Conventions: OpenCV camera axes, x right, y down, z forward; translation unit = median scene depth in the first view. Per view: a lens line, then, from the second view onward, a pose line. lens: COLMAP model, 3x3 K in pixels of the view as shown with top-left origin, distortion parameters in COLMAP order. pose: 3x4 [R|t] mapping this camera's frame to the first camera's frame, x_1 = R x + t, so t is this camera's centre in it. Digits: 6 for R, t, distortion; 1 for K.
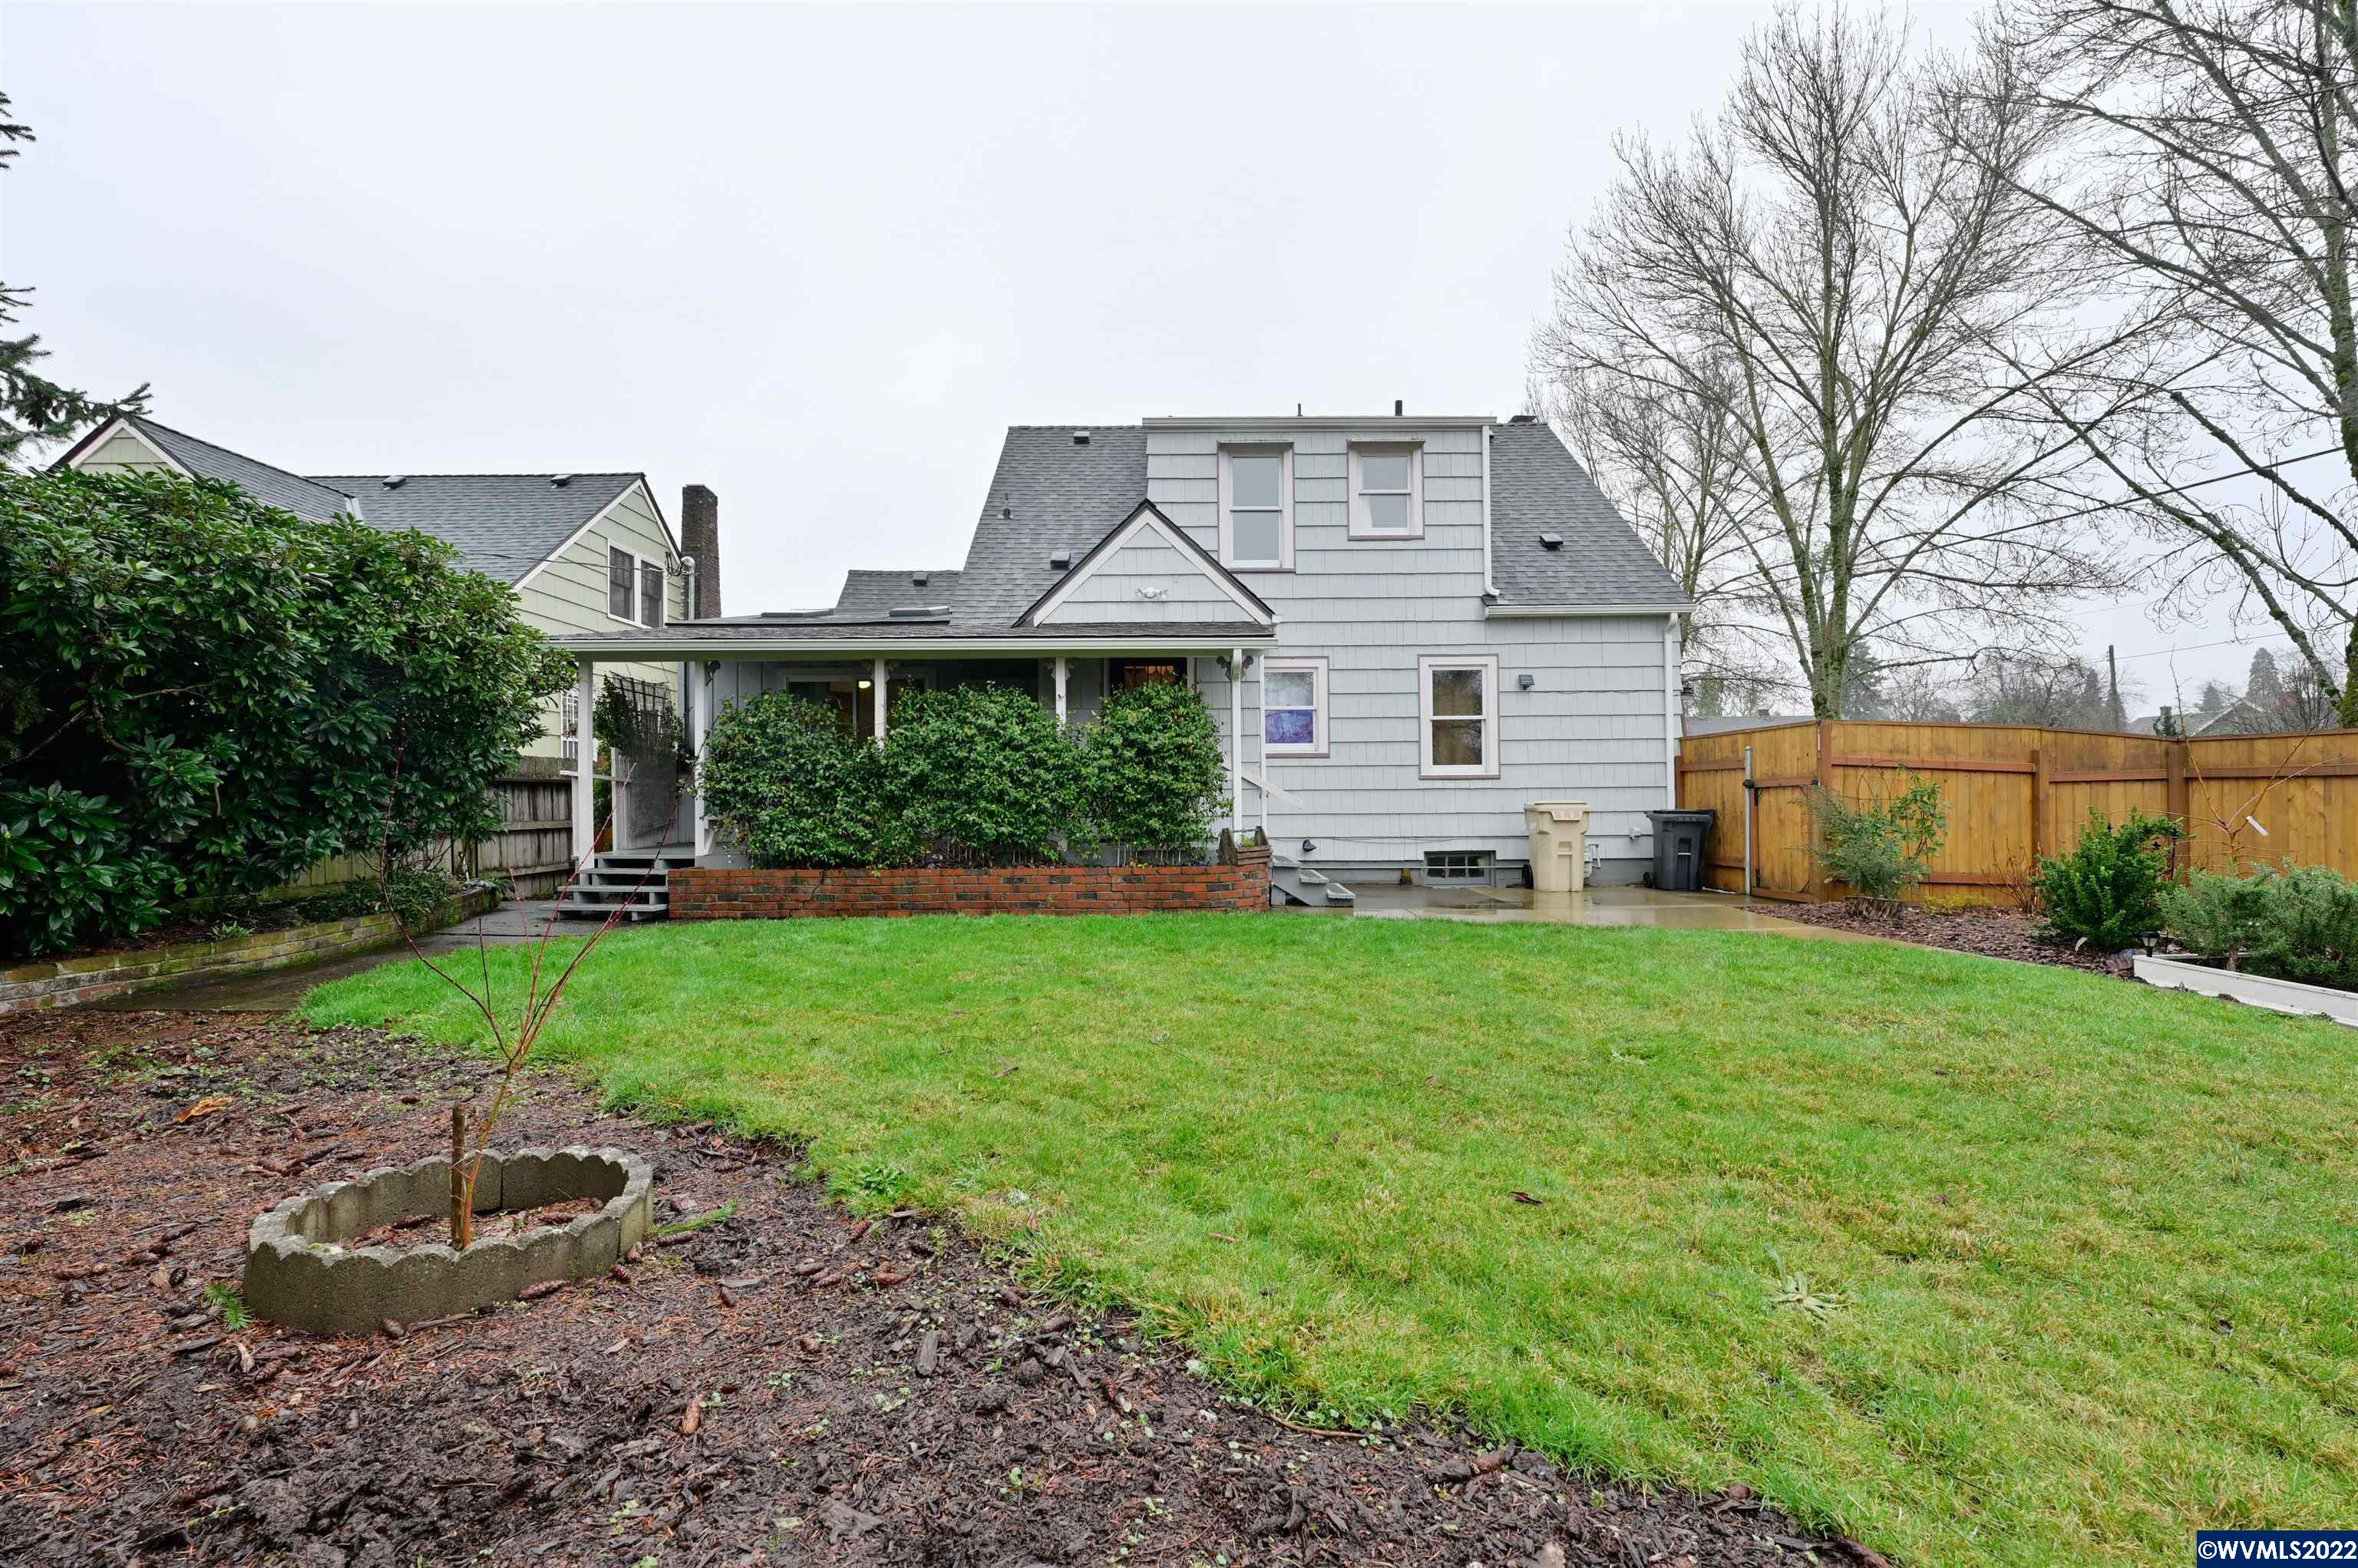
lens RADIAL K [[923.7, 0, 1176.8], [0, 923.7, 784.8], [0, 0, 1]] dist [-0.003315, 0.000001]
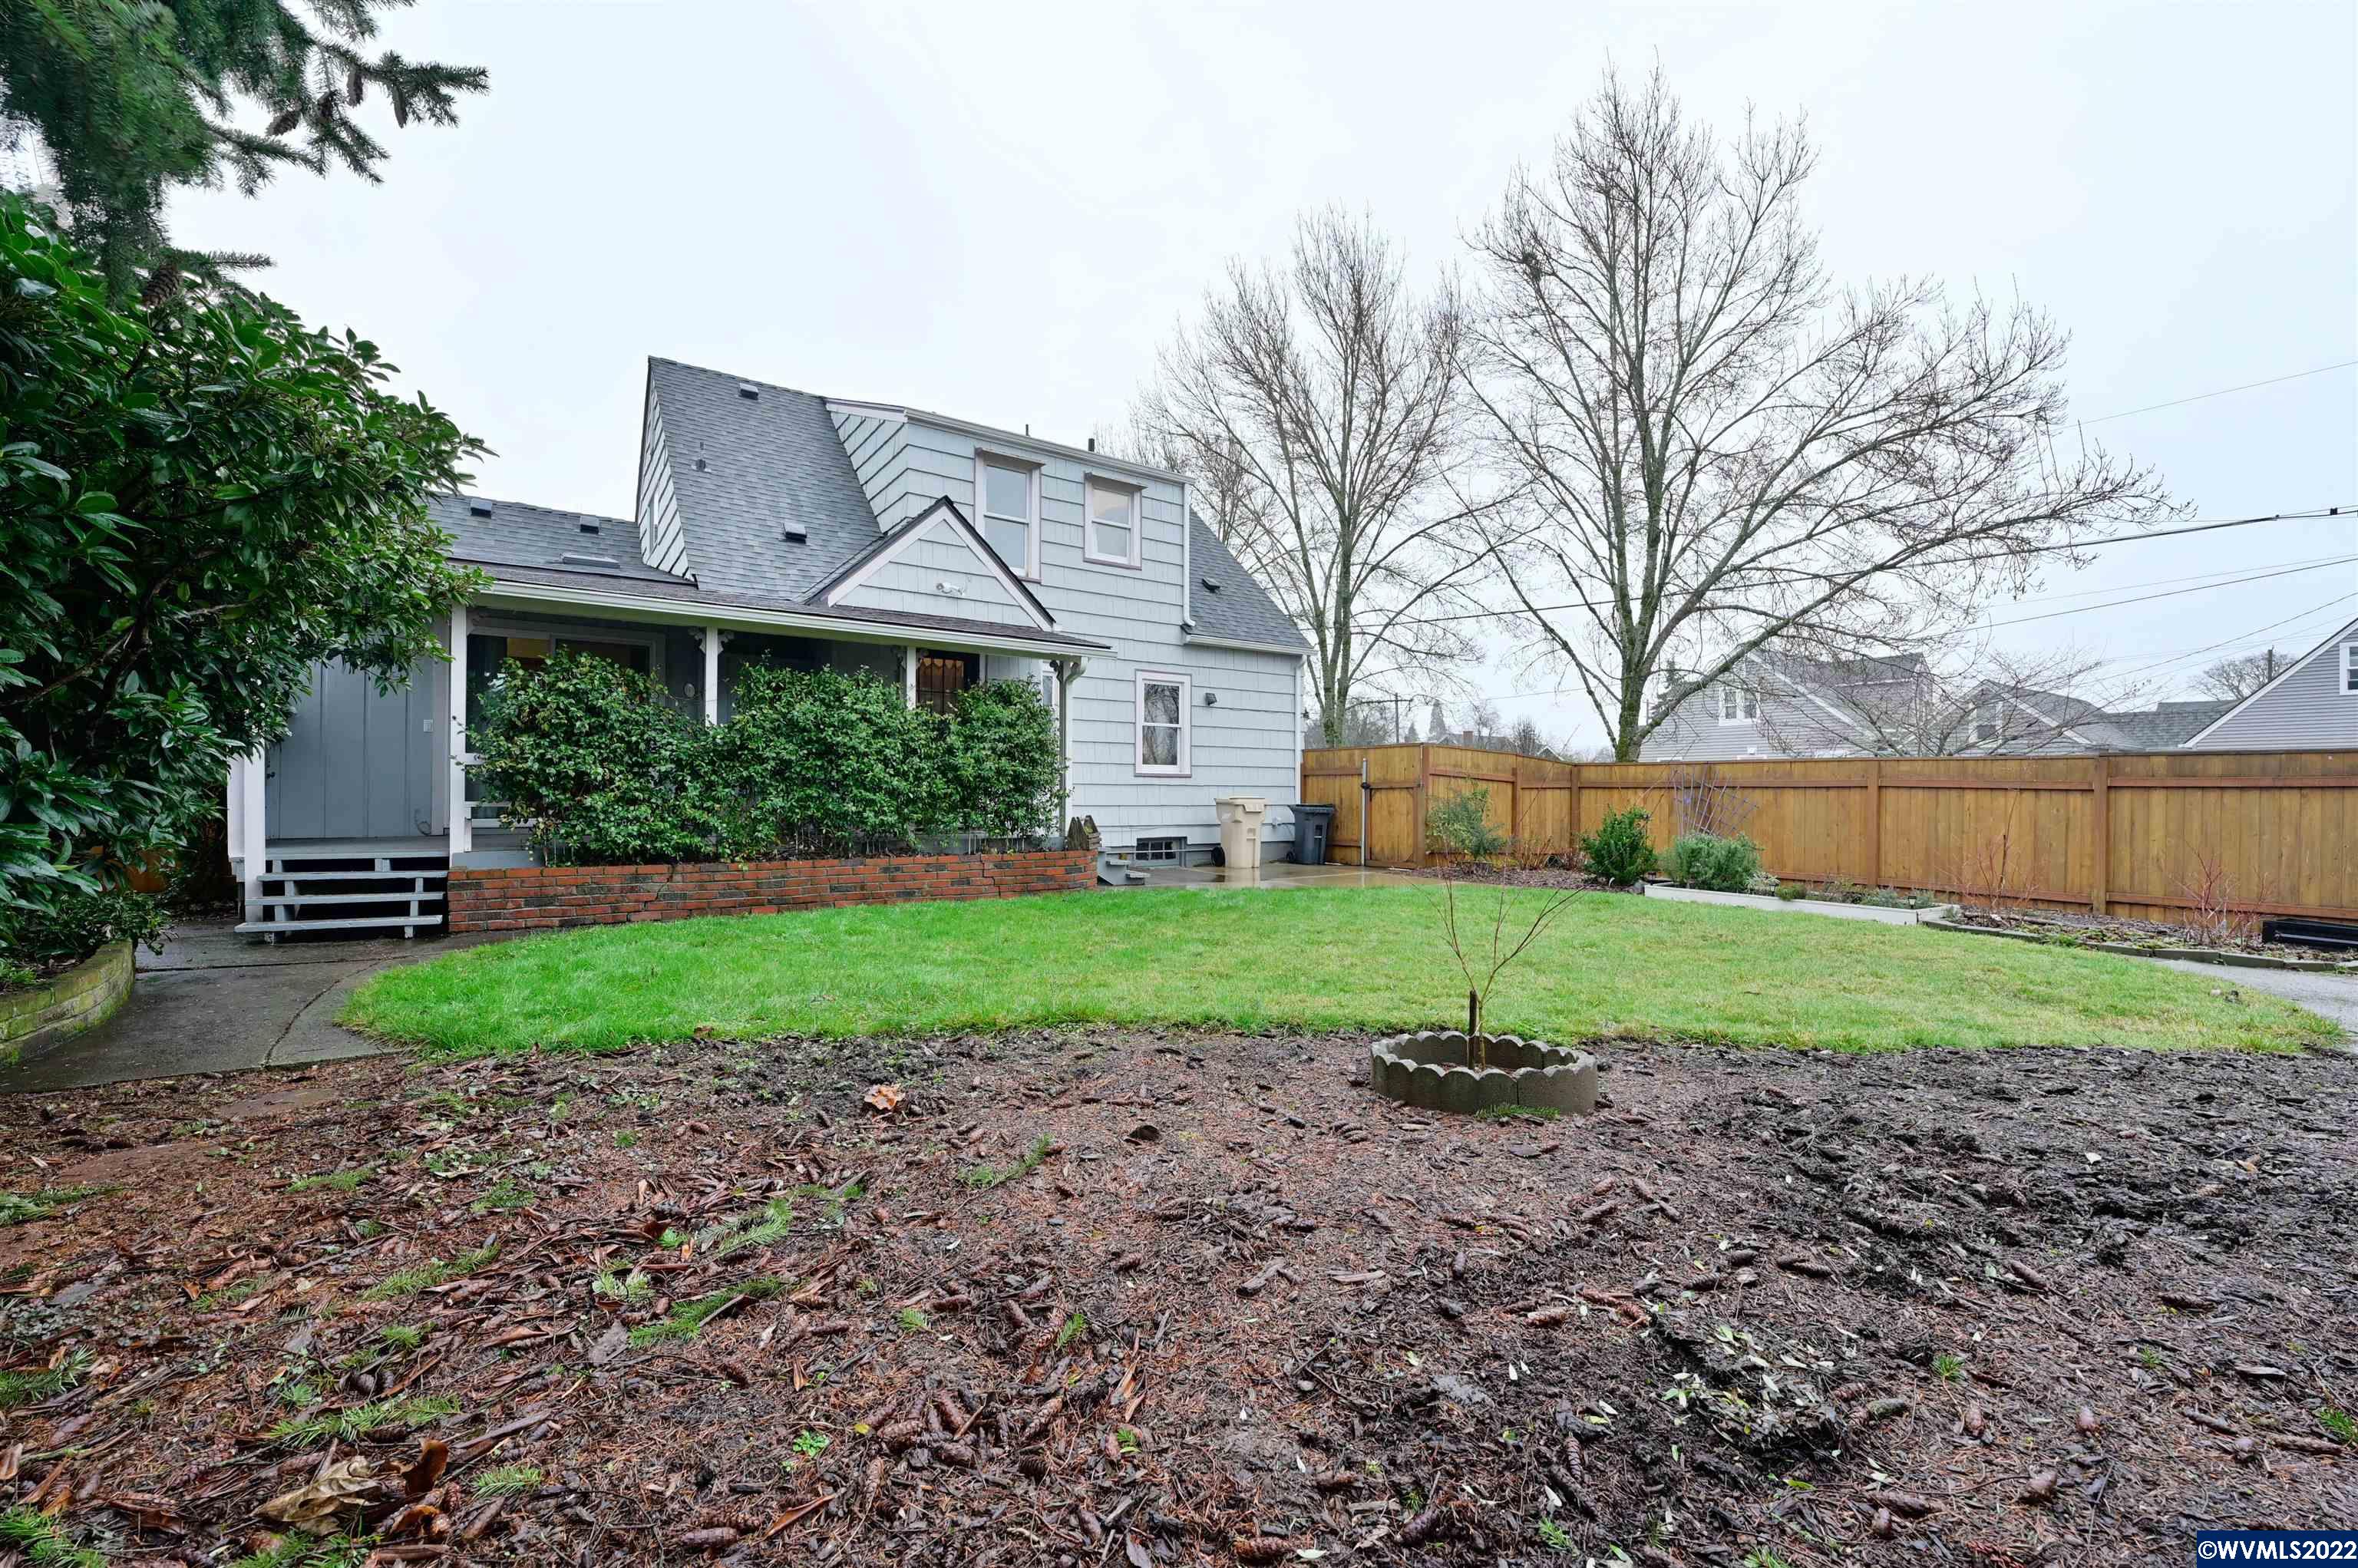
lens RADIAL K [[923.7, 0, 1171.8], [0, 923.7, 789.7], [0, 0, 1]] dist [-0.003315, 0.000001]
pose [[0.828573, 0.015528, 0.559666, -0.359841], [-0.021462, 0.999762, 0.004036, 0.005373], [-0.559470, -0.015356, 0.828708, 0.008556]]
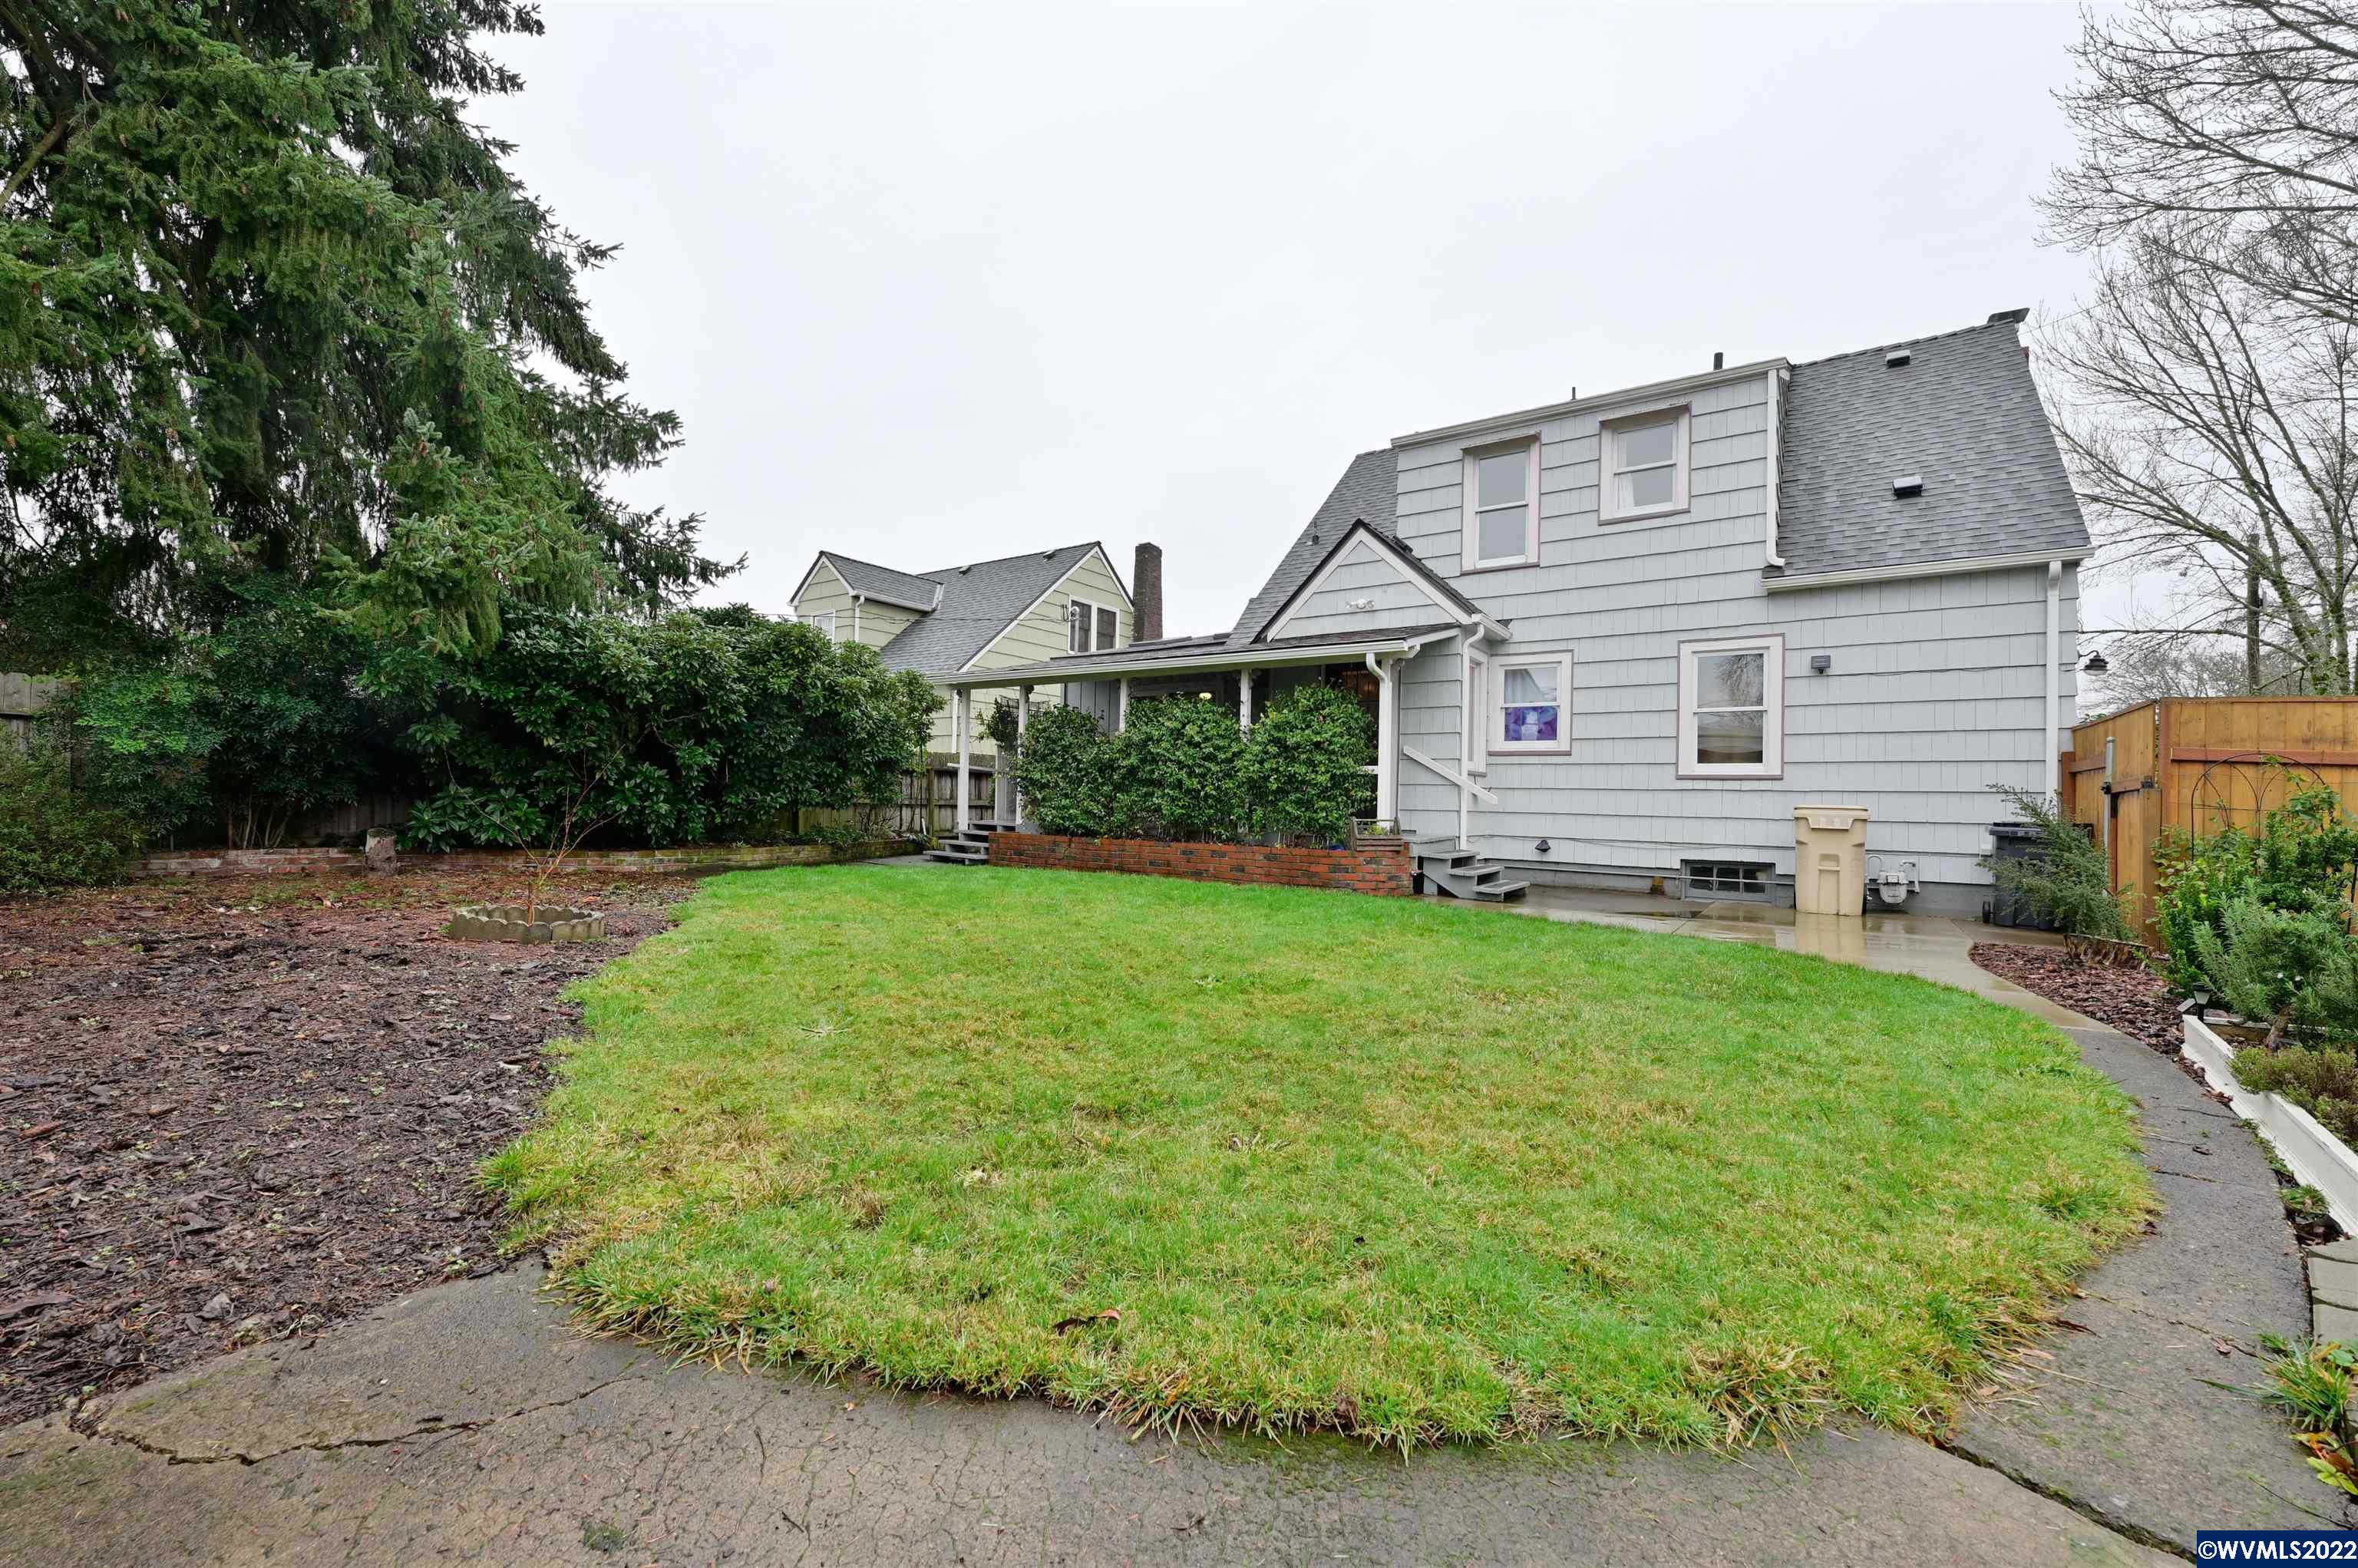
lens RADIAL K [[923.7, 0, 1181.3], [0, 923.7, 783.0], [0, 0, 1]] dist [-0.003315, 0.000001]
pose [[0.823940, 0.014938, -0.566480, 0.385106], [-0.019895, 0.999799, -0.002574, 0.010134], [0.566328, 0.013391, 0.824071, -0.017976]]
